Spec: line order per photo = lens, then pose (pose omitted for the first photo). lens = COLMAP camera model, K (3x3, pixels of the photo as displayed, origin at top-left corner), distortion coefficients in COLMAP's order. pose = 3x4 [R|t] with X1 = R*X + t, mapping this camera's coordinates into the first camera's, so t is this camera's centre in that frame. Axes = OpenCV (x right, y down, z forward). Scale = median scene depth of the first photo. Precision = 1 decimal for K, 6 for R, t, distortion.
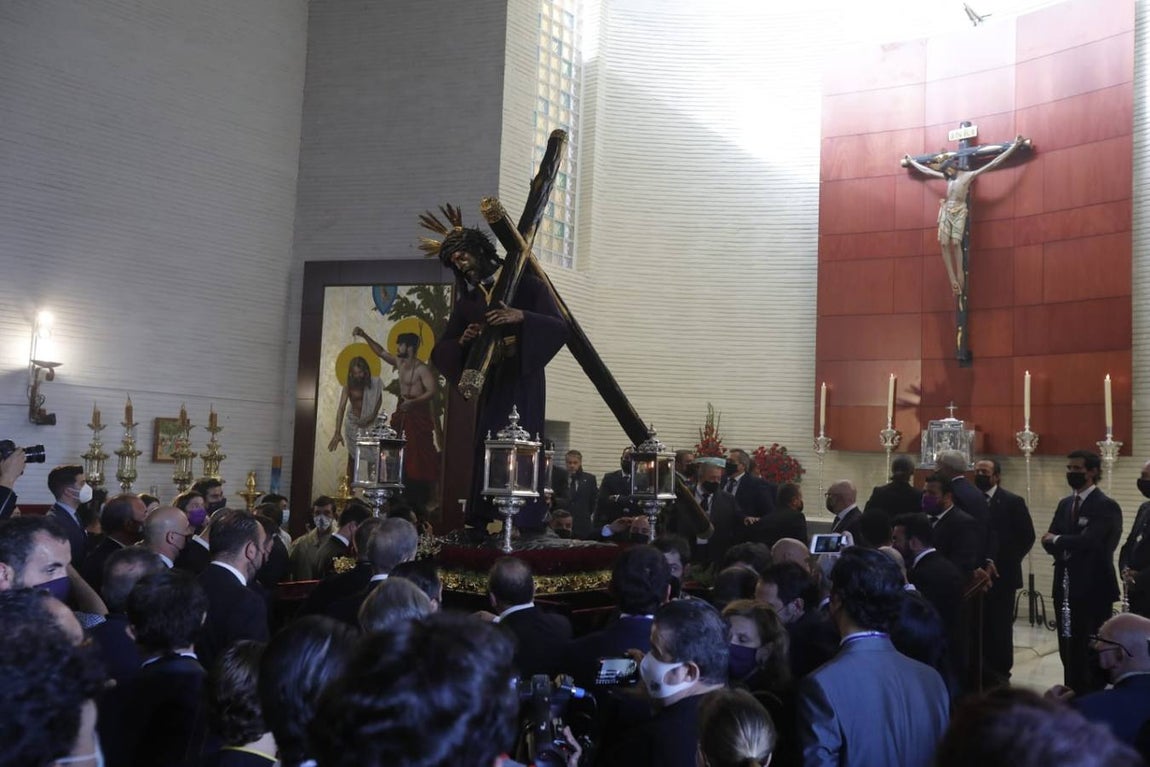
lens RADIAL K [[1086.6, 0, 575.0], [0, 1086.6, 383.5], [0, 0, 1]] dist [0.002878, 0.097371]
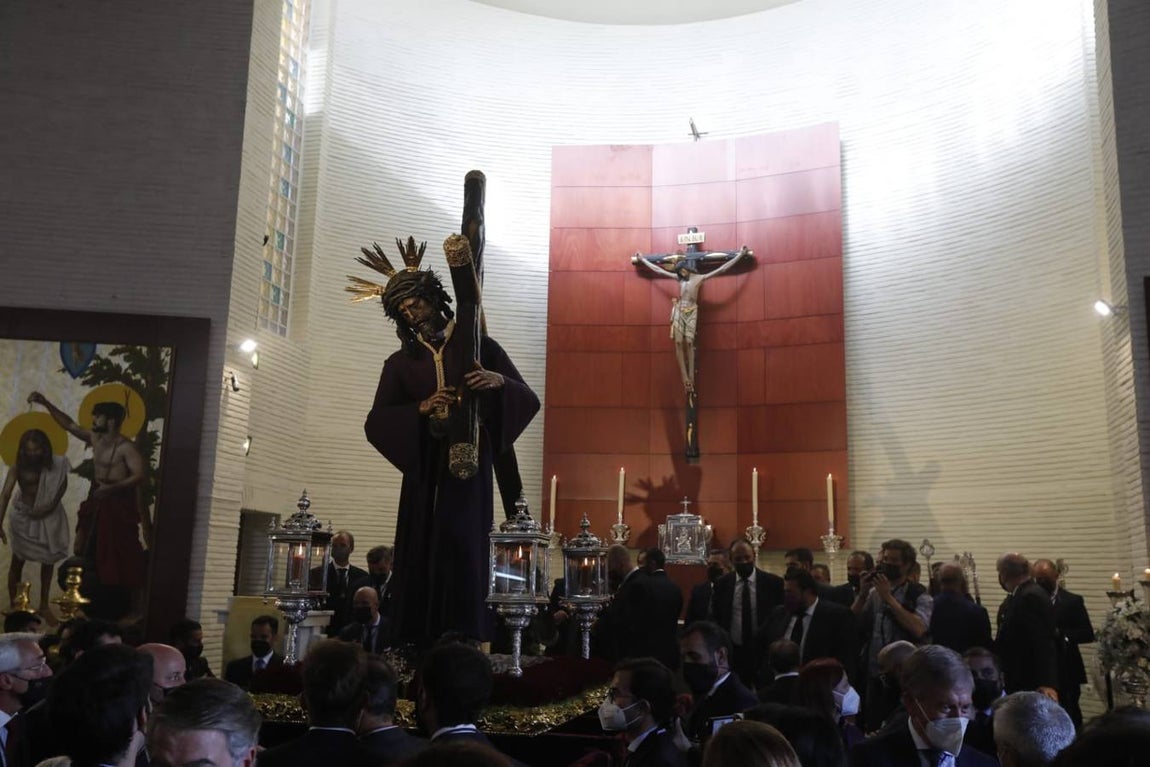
lens RADIAL K [[1086.6, 0, 575.0], [0, 1086.6, 383.5], [0, 0, 1]] dist [0.002878, 0.097371]
pose [[0.912709, 0.056327, 0.404709, -0.164610], [-0.020676, 0.995551, -0.091931, 0.007154], [-0.408087, 0.075539, 0.909813, 0.114056]]
